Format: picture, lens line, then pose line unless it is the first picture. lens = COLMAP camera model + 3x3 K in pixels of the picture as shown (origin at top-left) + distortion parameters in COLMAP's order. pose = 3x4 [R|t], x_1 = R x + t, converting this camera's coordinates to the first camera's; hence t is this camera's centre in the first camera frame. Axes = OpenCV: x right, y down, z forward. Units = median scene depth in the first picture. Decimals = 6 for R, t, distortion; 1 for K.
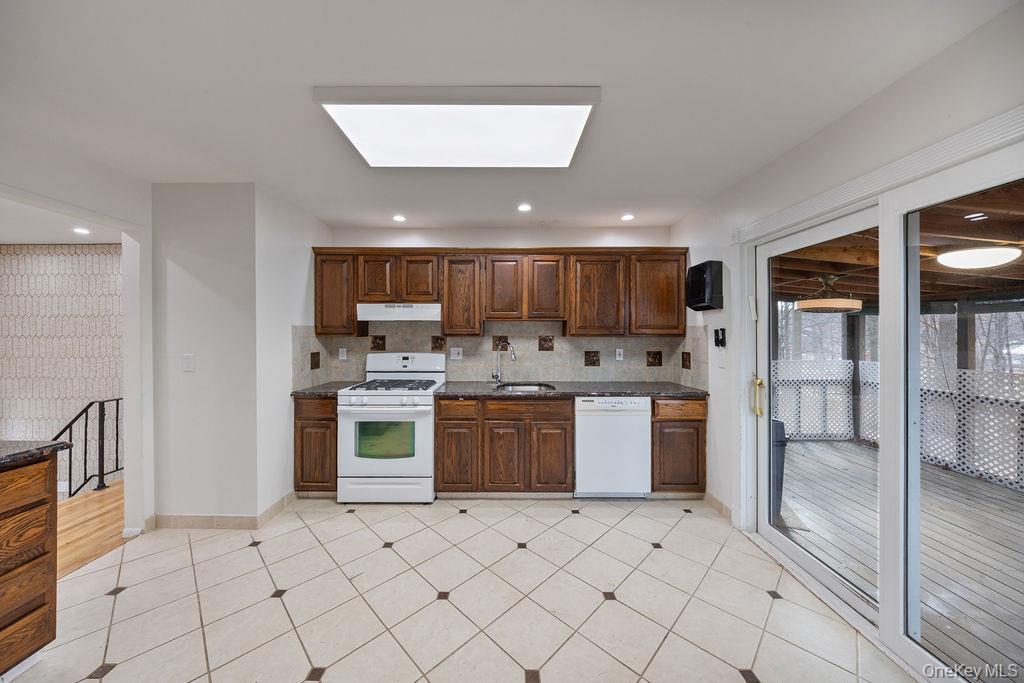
lens RADIAL K [[357.6, 0, 508.6], [0, 357.6, 334.4], [0, 0, 1]] dist [-0.010536, -0.000505]
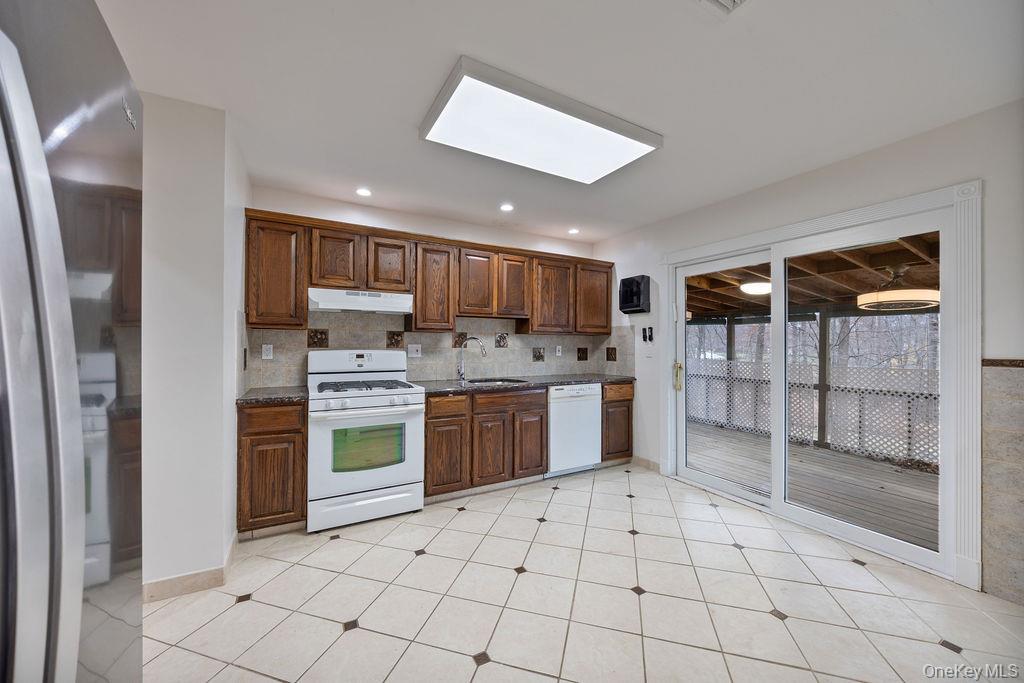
lens RADIAL K [[386.5, 0, 512.9], [0, 386.5, 344.9], [0, 0, 1]] dist [-0.013975, -0.000323]
pose [[0.865471, 0.003127, 0.500950, -0.506896], [-0.002694, 0.999995, -0.001589, 0.047852], [-0.500953, 0.000026, 0.865475, 0.019574]]
